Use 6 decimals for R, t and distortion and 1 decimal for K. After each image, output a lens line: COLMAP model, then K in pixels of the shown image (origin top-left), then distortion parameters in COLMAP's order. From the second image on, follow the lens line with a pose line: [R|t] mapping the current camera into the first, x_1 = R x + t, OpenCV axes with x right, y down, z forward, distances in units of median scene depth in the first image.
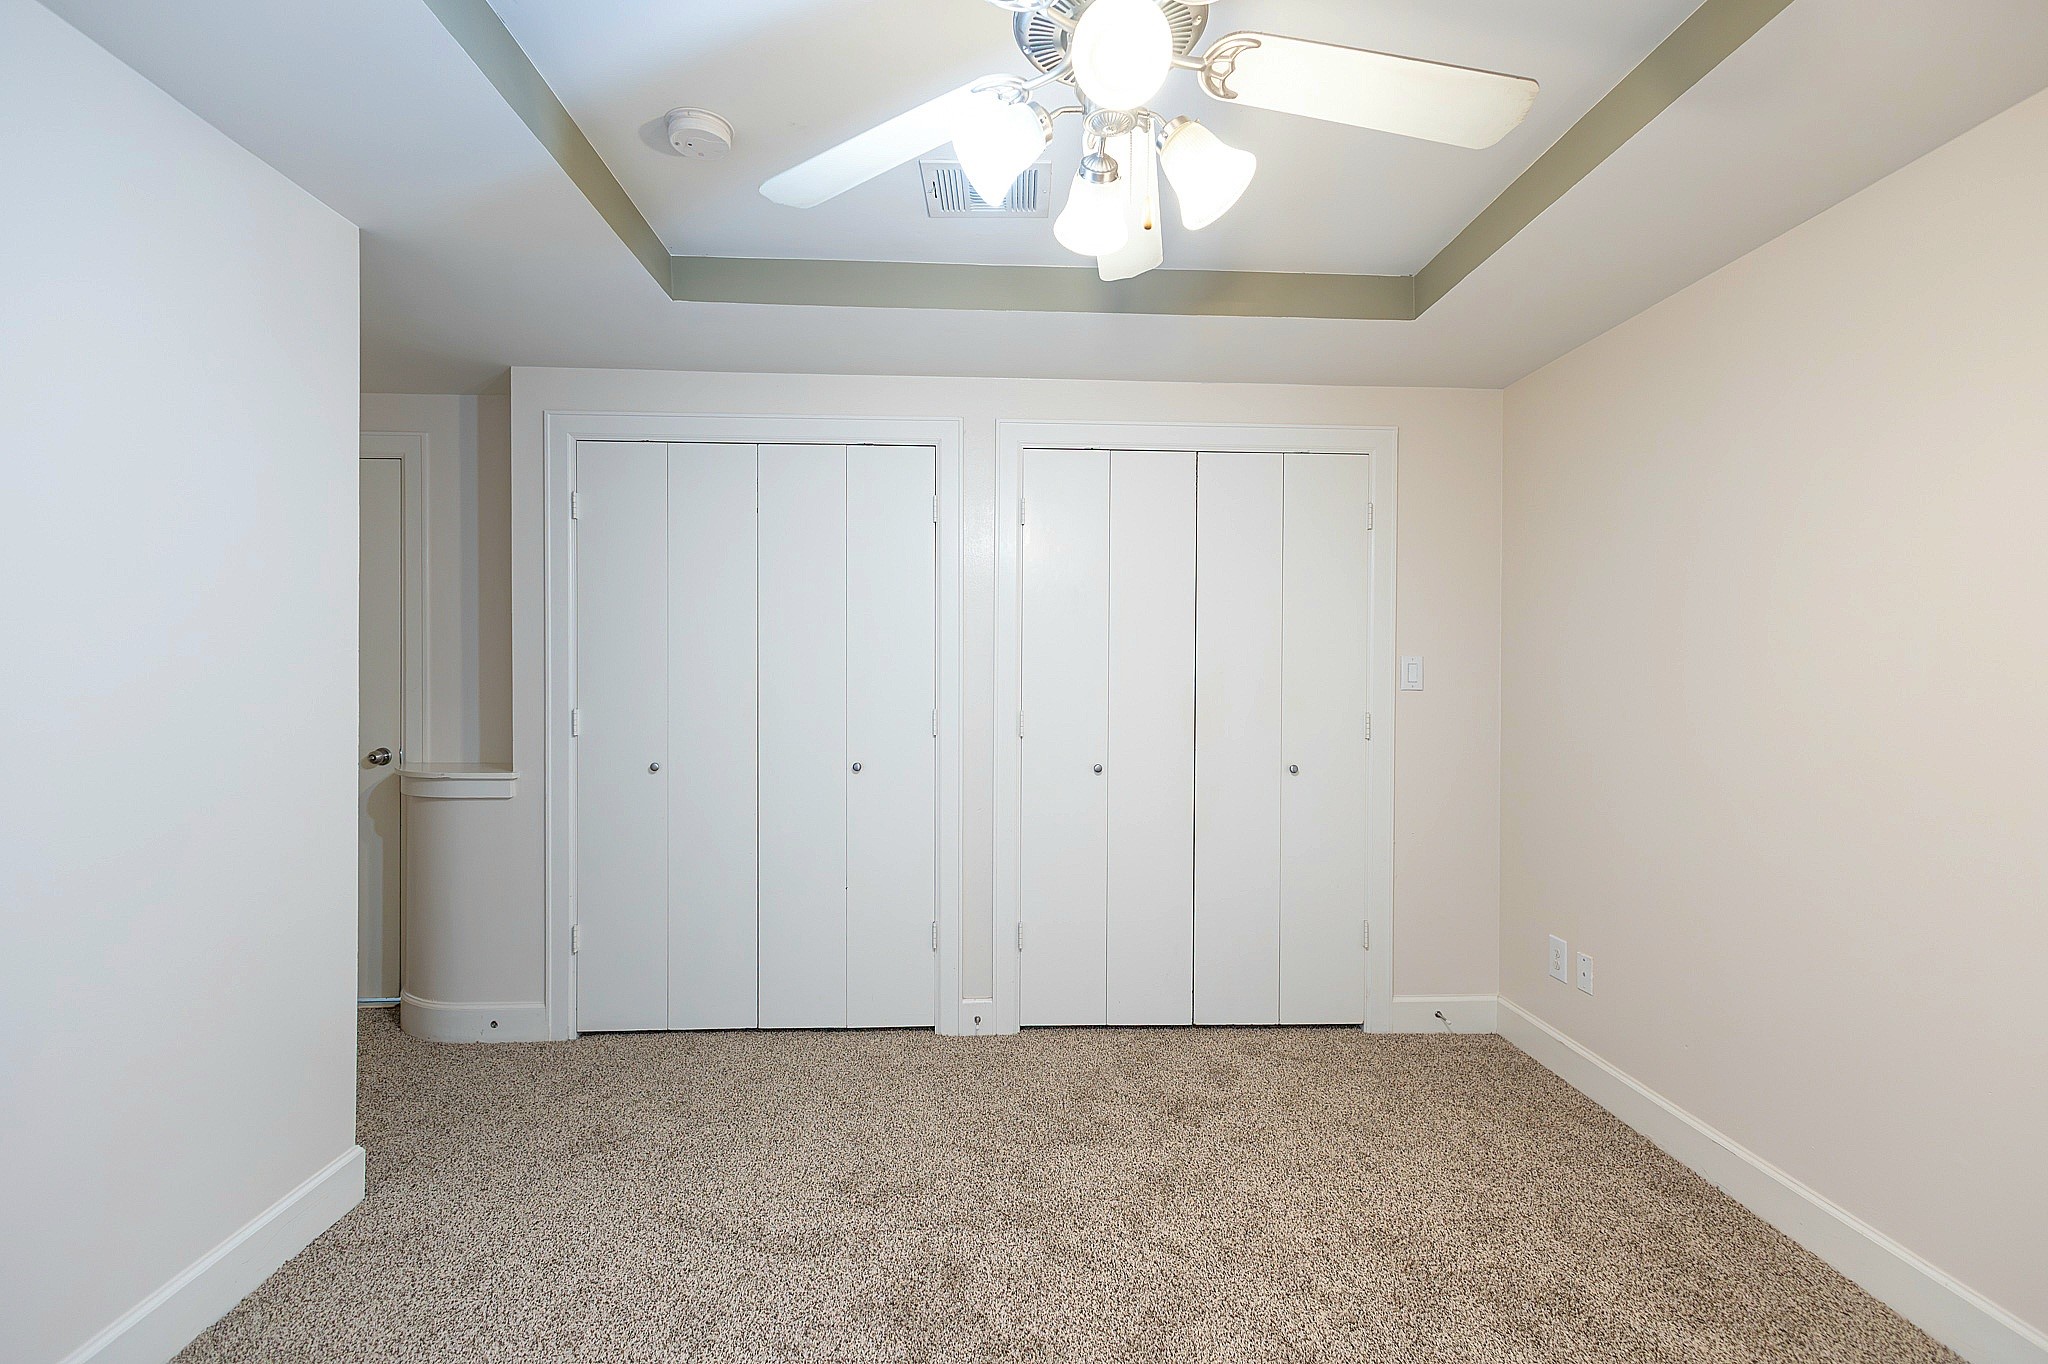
lens RADIAL K [[928.4, 0, 1022.3], [0, 928.4, 680.5], [0, 0, 1]] dist [-0.000140, -0.001597]
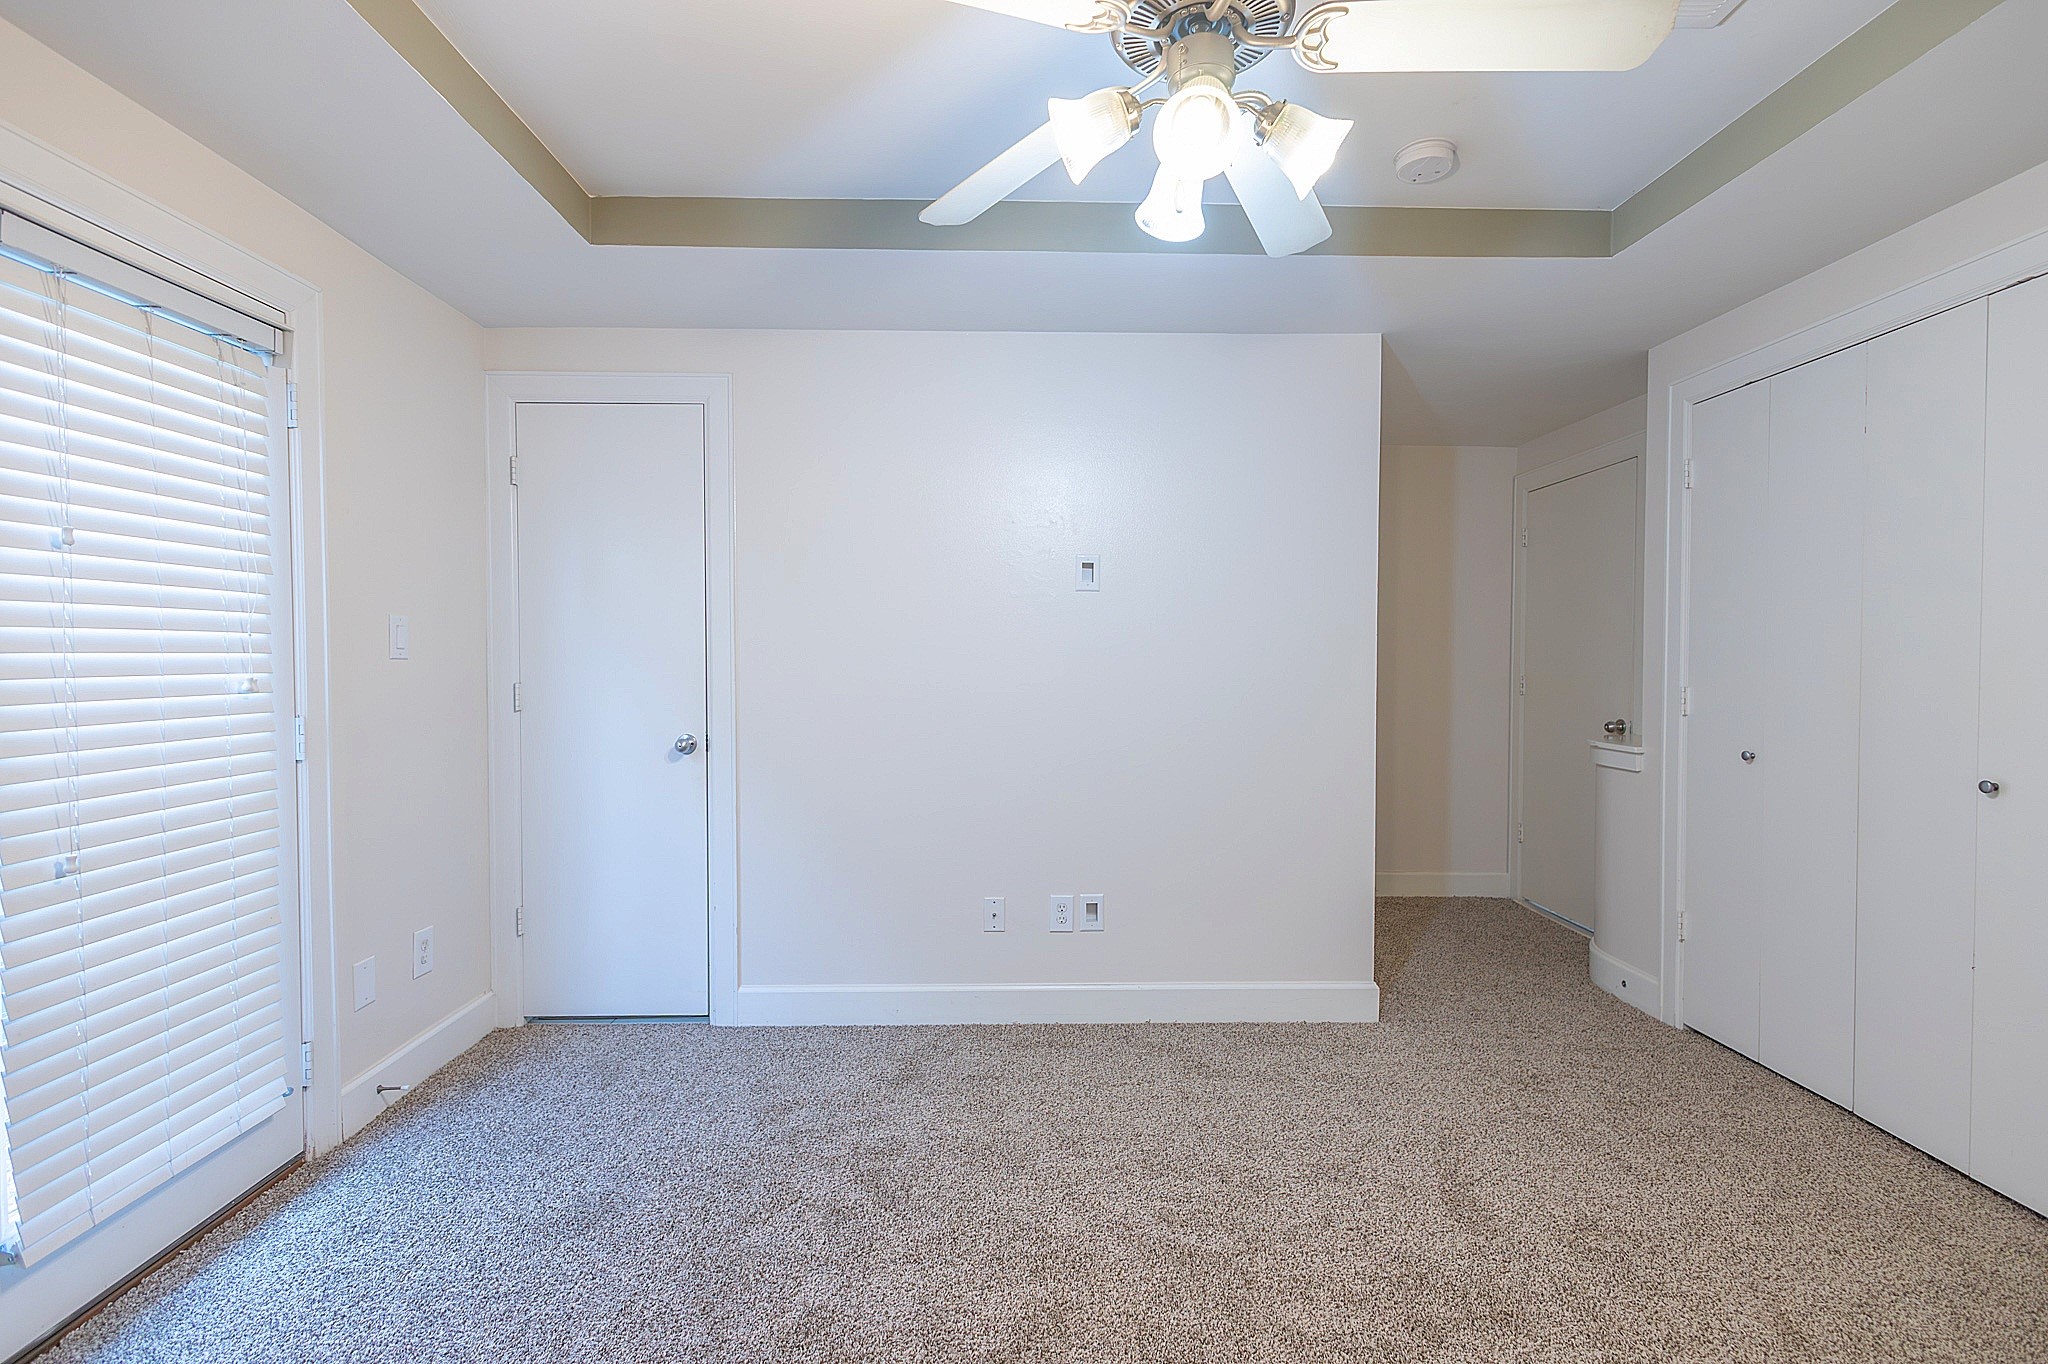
lens RADIAL K [[928.4, 0, 1021.7], [0, 928.4, 680.1], [0, 0, 1]] dist [-0.000140, -0.001597]
pose [[-0.034028, 0.016524, -0.999284, 0.525151], [-0.000368, 0.999863, 0.016547, 0.008504], [0.999421, 0.000931, -0.034017, 0.366857]]
